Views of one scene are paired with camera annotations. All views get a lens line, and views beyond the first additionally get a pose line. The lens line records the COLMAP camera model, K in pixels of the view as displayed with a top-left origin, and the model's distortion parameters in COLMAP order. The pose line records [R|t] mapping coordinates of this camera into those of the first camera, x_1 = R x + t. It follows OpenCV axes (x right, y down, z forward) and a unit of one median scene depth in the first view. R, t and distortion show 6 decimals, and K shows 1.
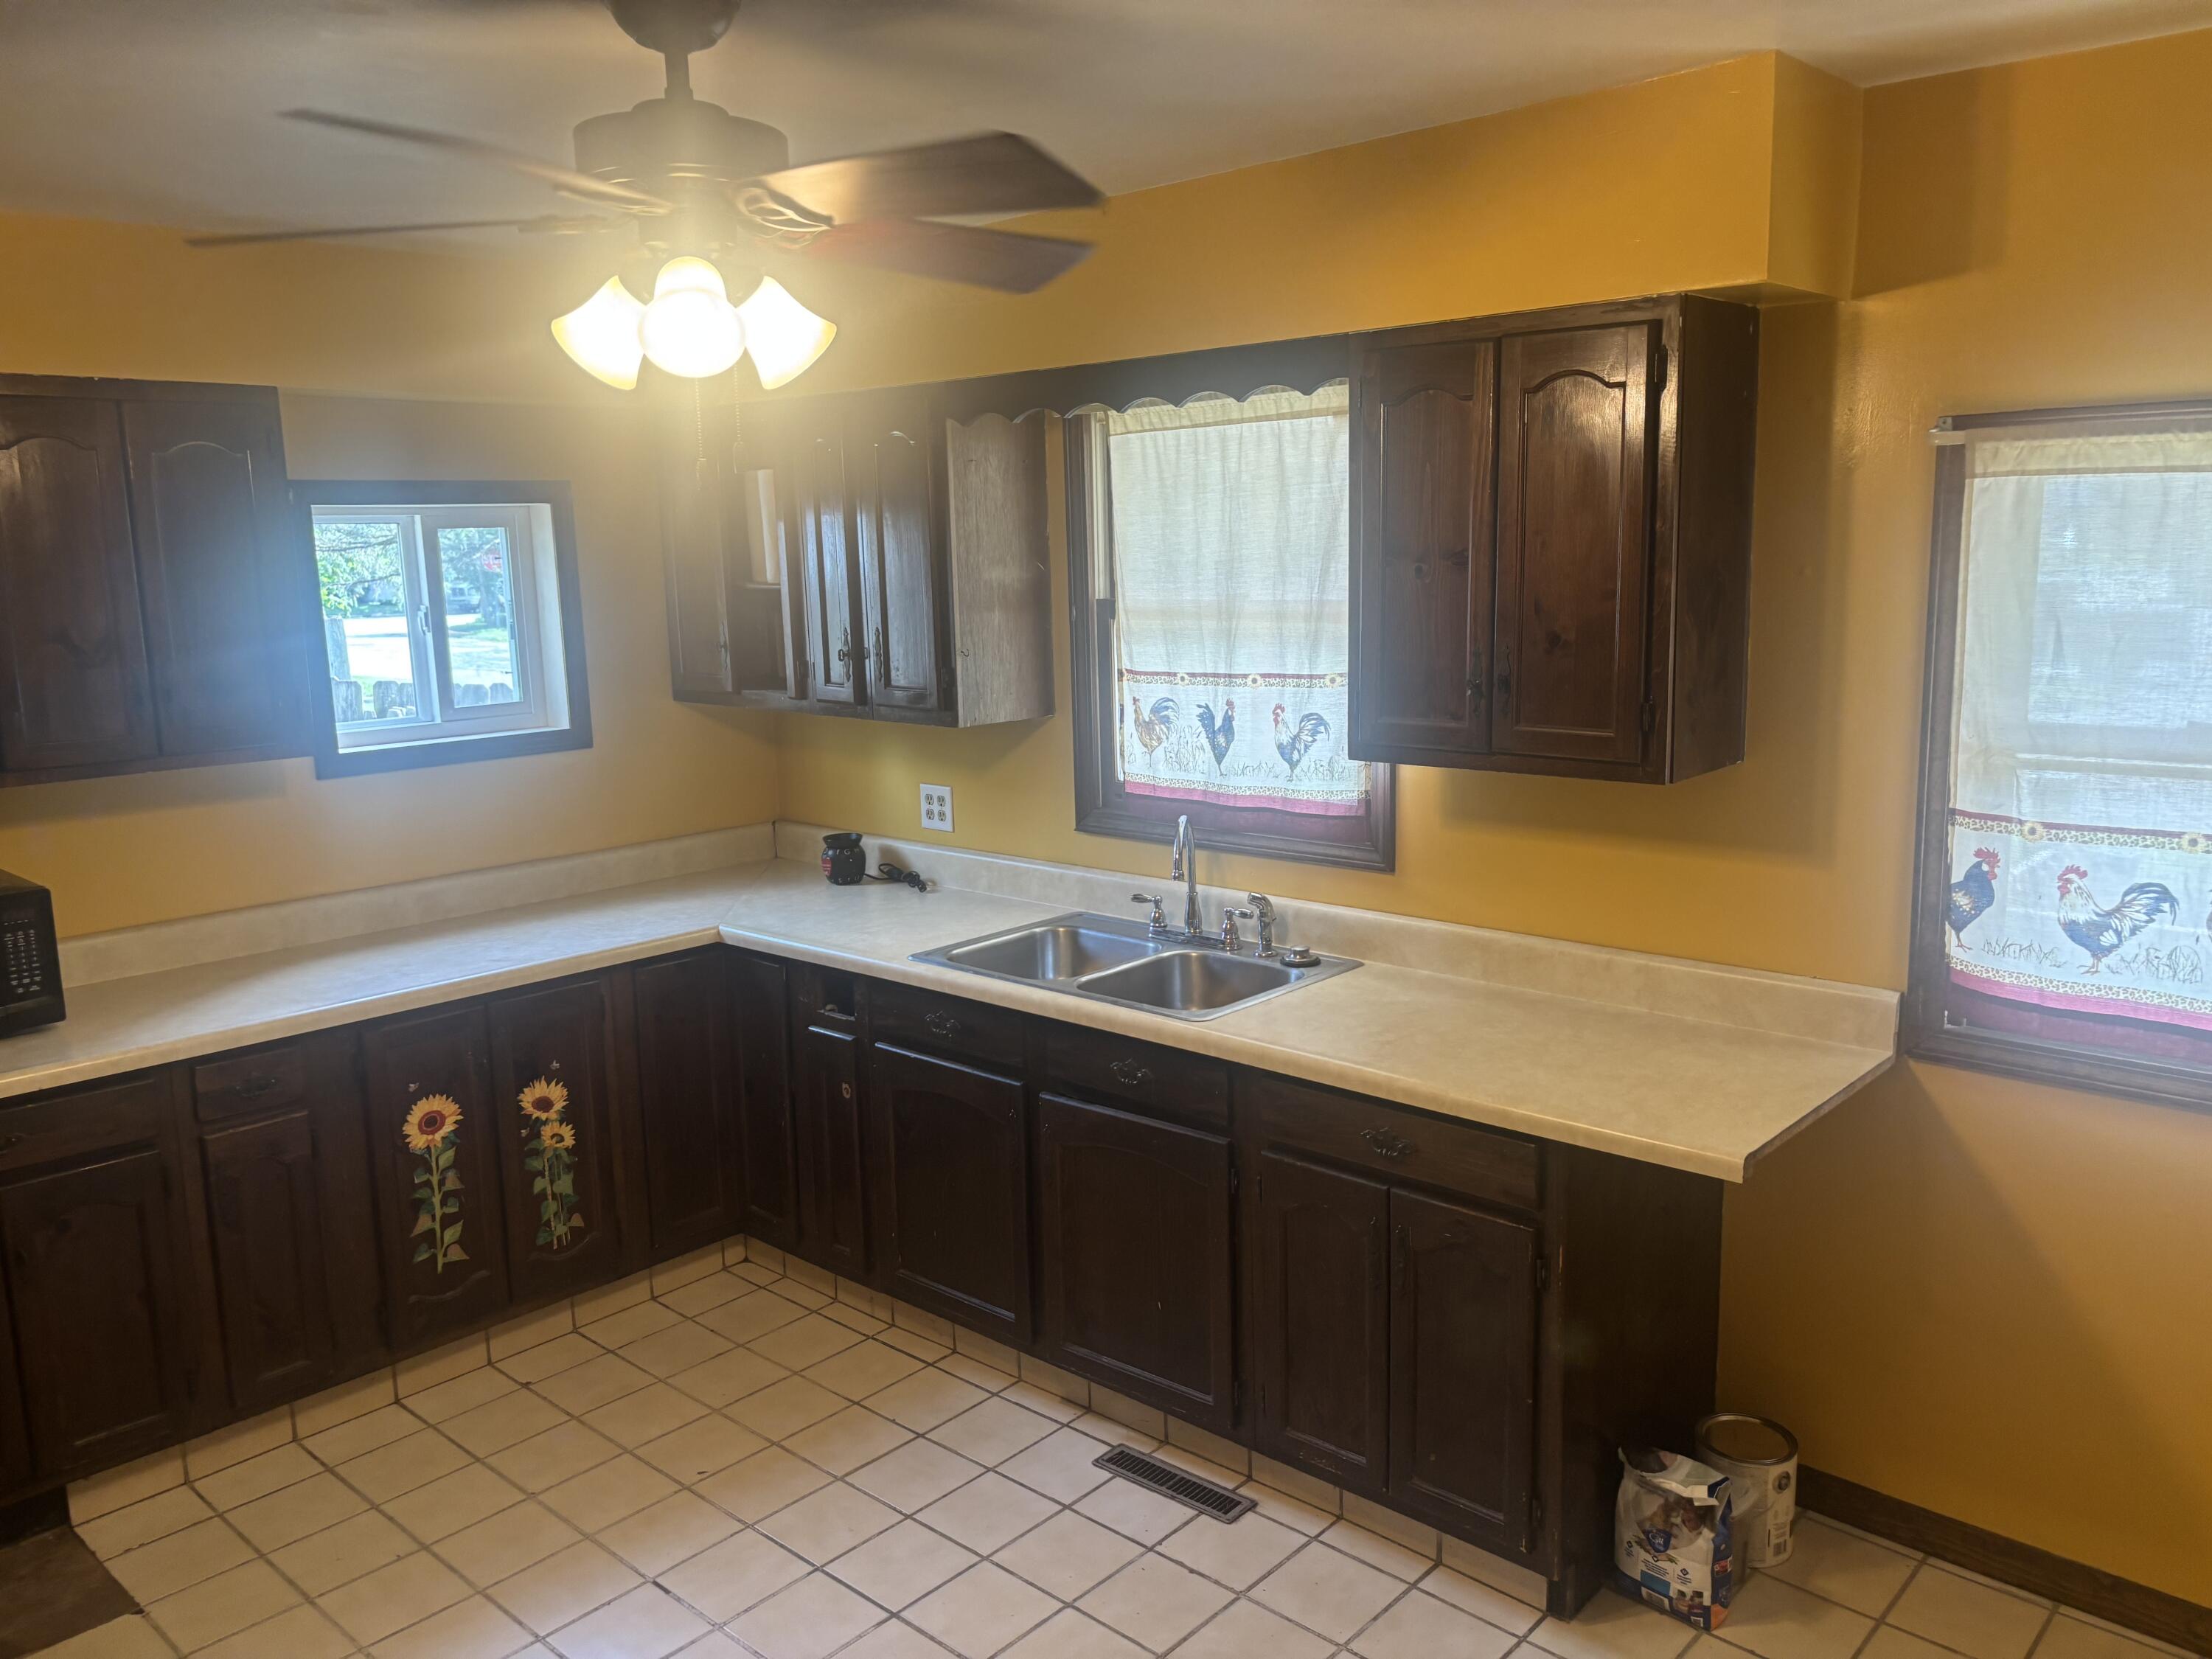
lens RADIAL K [[1652.2, 0, 1276.4], [0, 1652.2, 840.2], [0, 0, 1]] dist [0.032598, -0.044239]
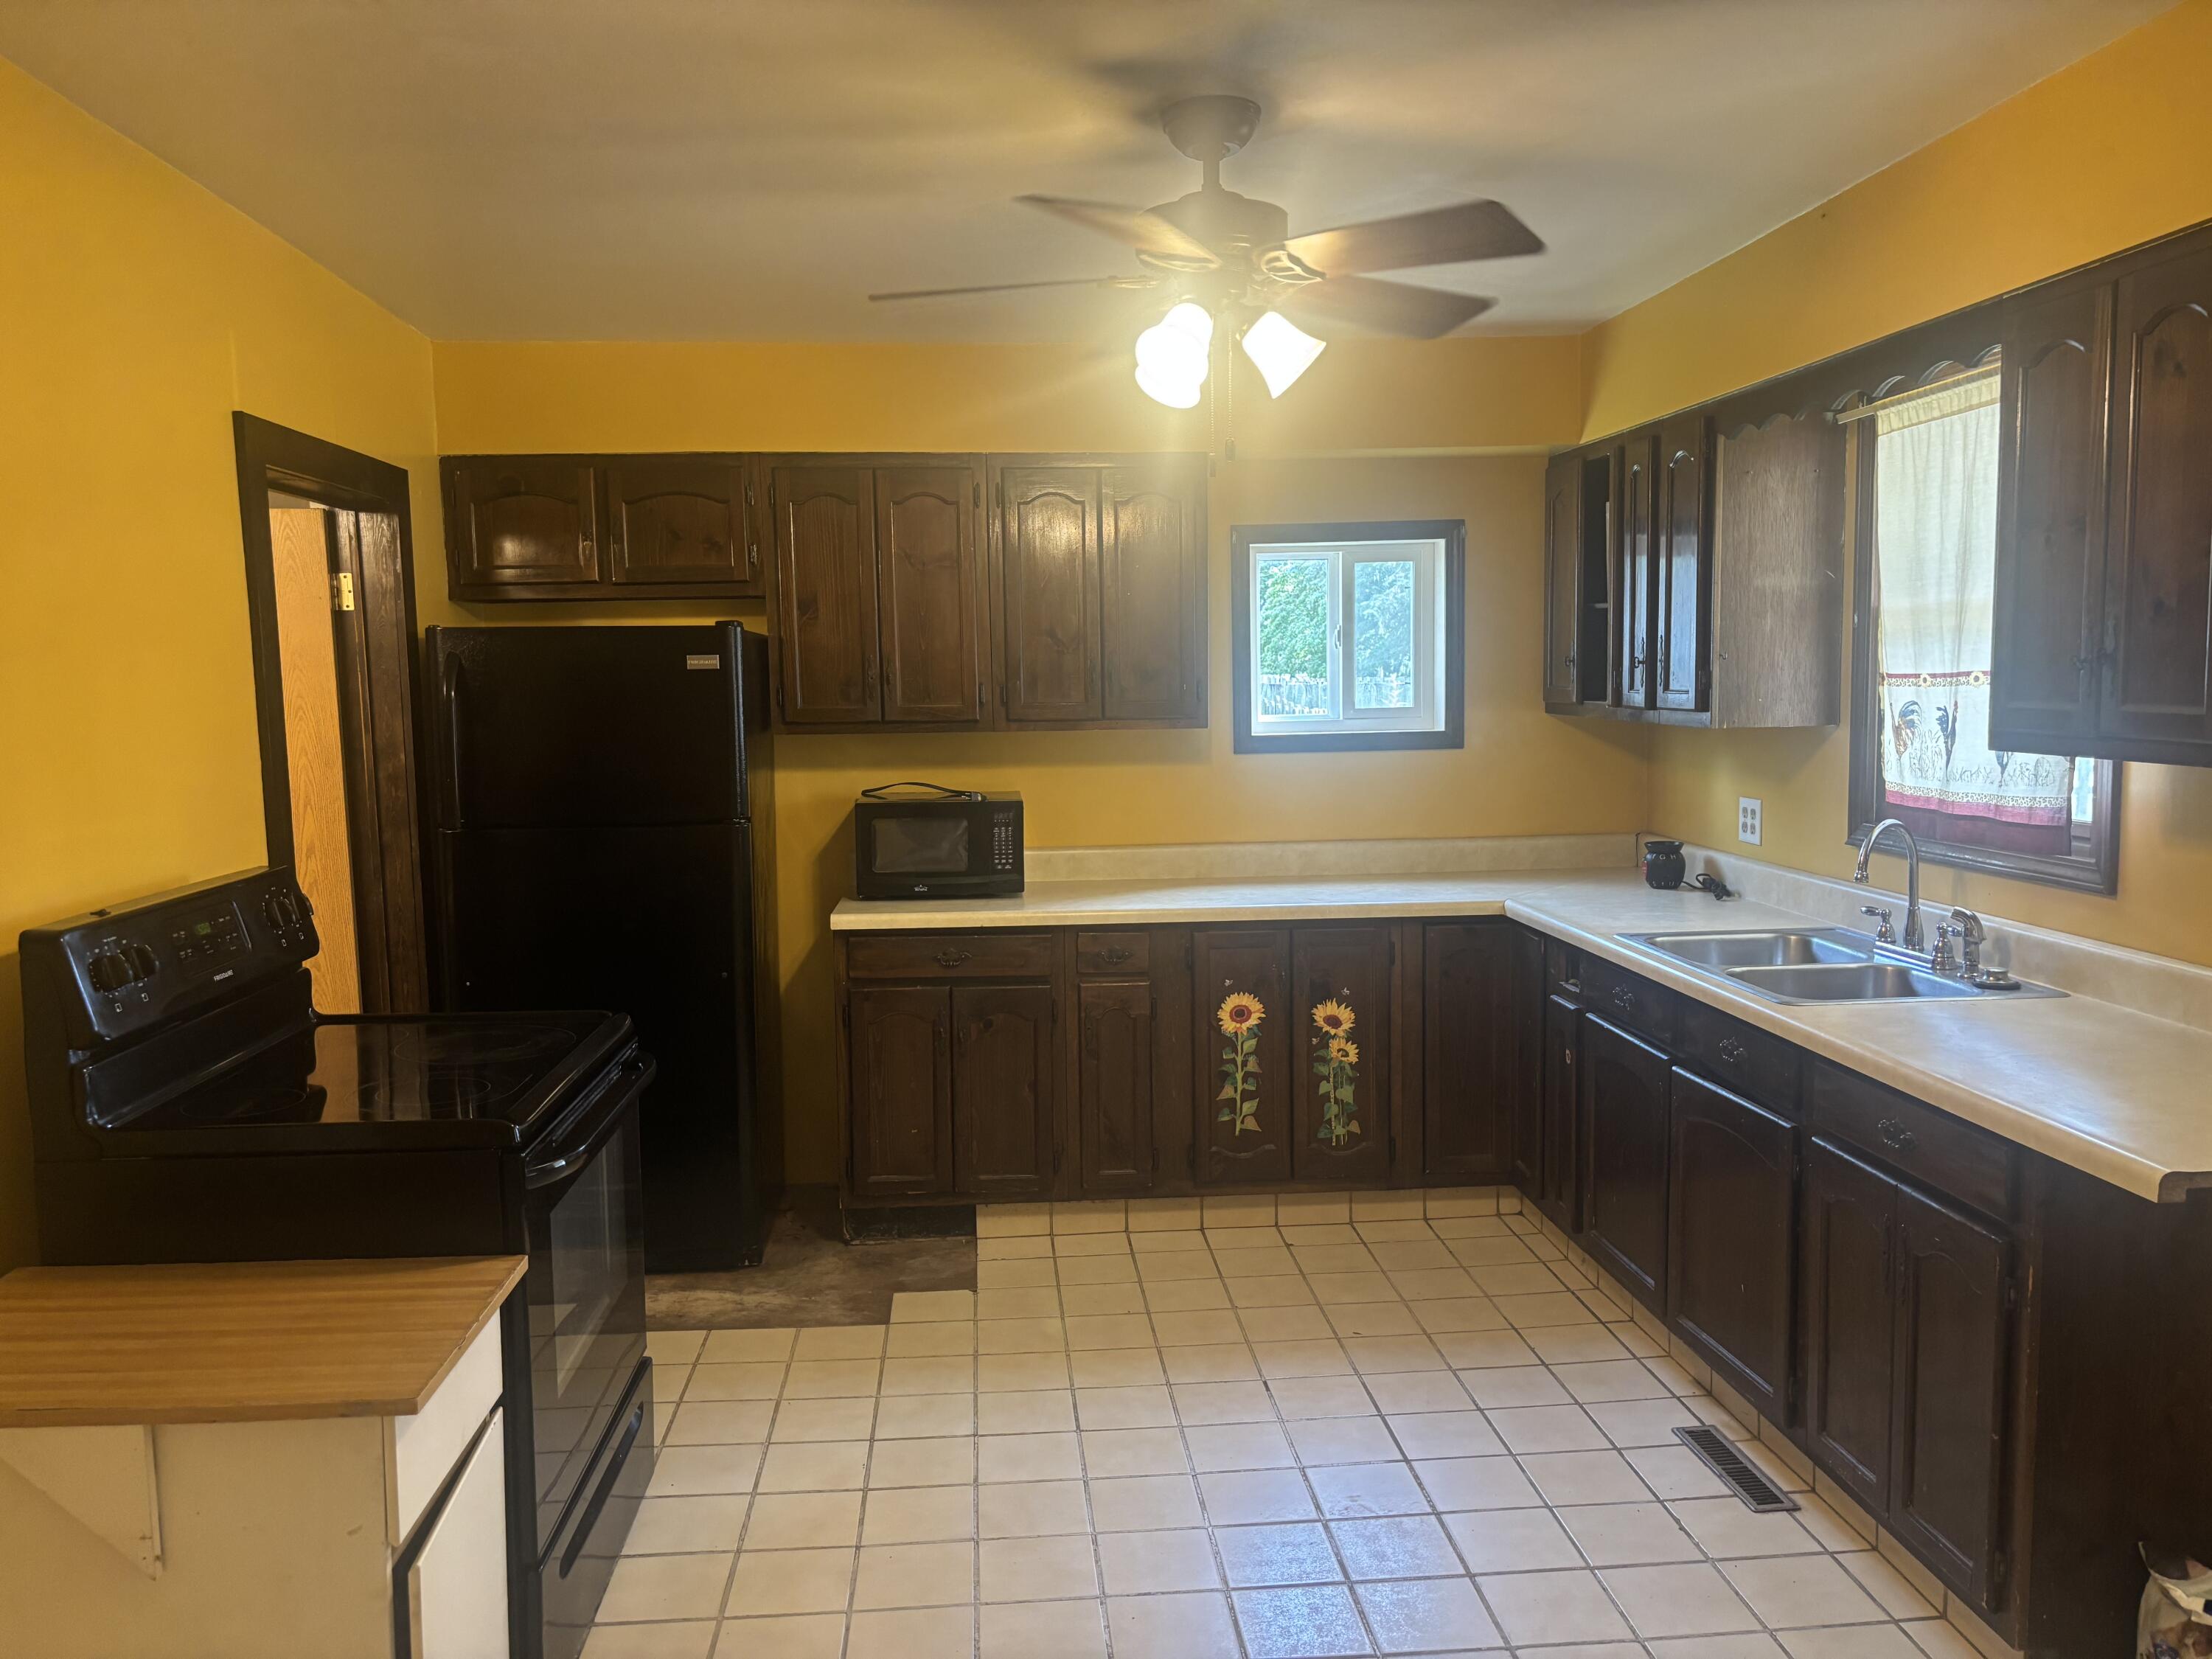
lens RADIAL K [[1652.2, 0, 1086.5], [0, 1652.2, 805.4], [0, 0, 1]] dist [0.032598, -0.044239]
pose [[0.723436, 0.068713, -0.686963, 0.262337], [-0.110745, 0.993699, -0.017230, 0.044553], [0.681451, 0.088543, 0.726488, -0.018582]]
